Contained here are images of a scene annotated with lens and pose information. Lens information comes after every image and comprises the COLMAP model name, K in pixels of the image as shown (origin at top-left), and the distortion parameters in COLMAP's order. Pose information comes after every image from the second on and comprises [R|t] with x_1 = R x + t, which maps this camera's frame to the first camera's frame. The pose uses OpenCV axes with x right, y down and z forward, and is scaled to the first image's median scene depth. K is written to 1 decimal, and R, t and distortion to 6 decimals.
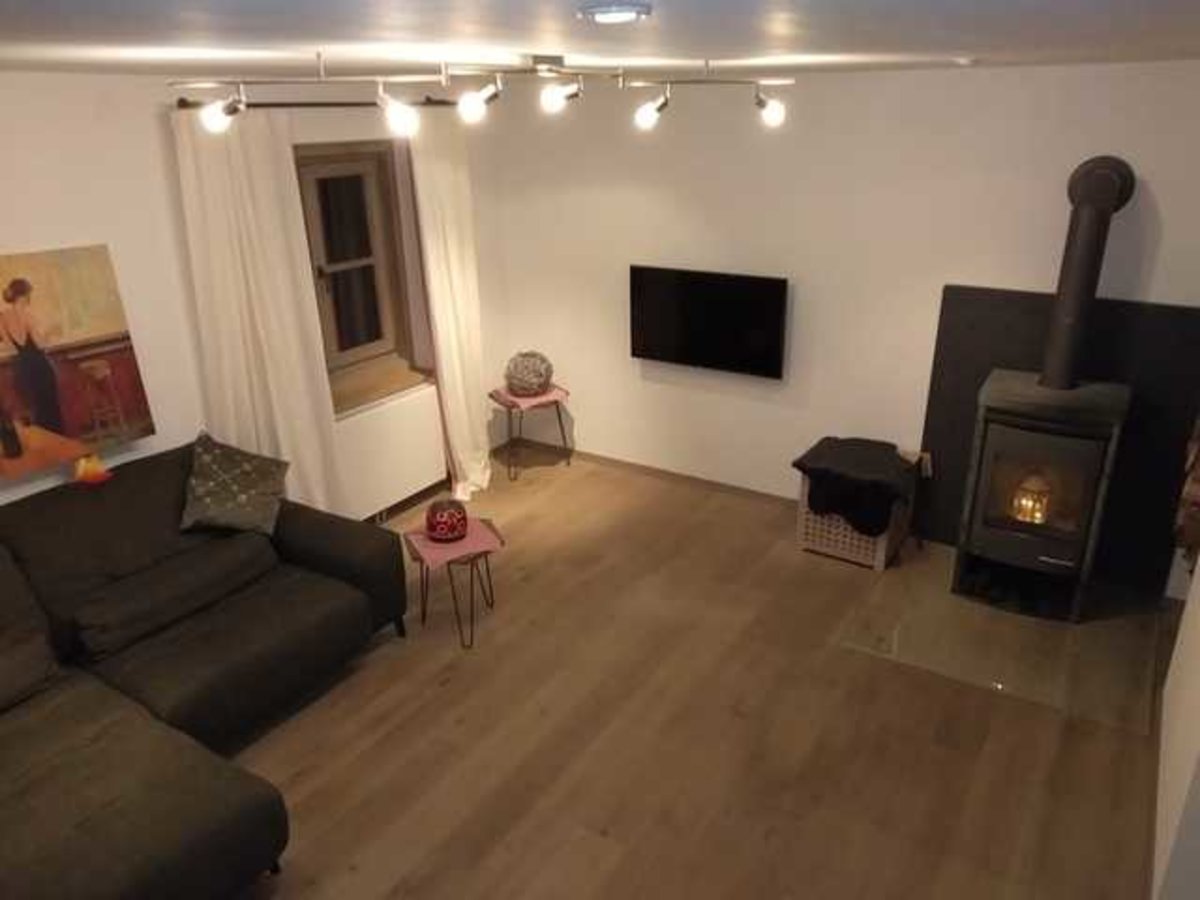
lens RADIAL K [[915.5, 0, 600.0], [0, 915.5, 450.0], [0, 0, 1]] dist [0.002695, 0.000806]
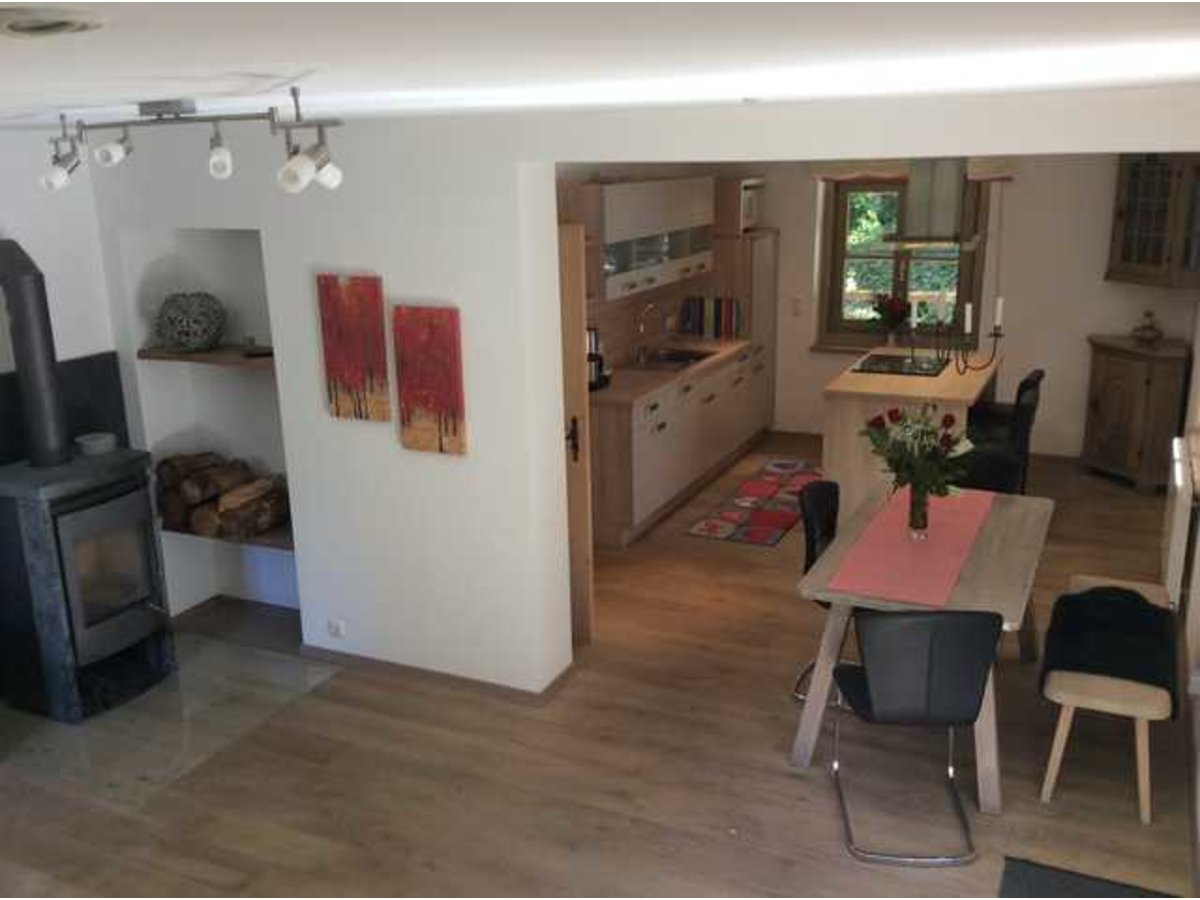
lens RADIAL K [[1097.9, 0, 600.0], [0, 1097.9, 450.0], [0, 0, 1]] dist [0.081536, -0.000661]
pose [[-0.106095, -0.258157, 0.960260, -0.820065], [0.381332, 0.881311, 0.279064, -0.236081], [-0.918330, 0.395785, 0.004941, 0.605249]]
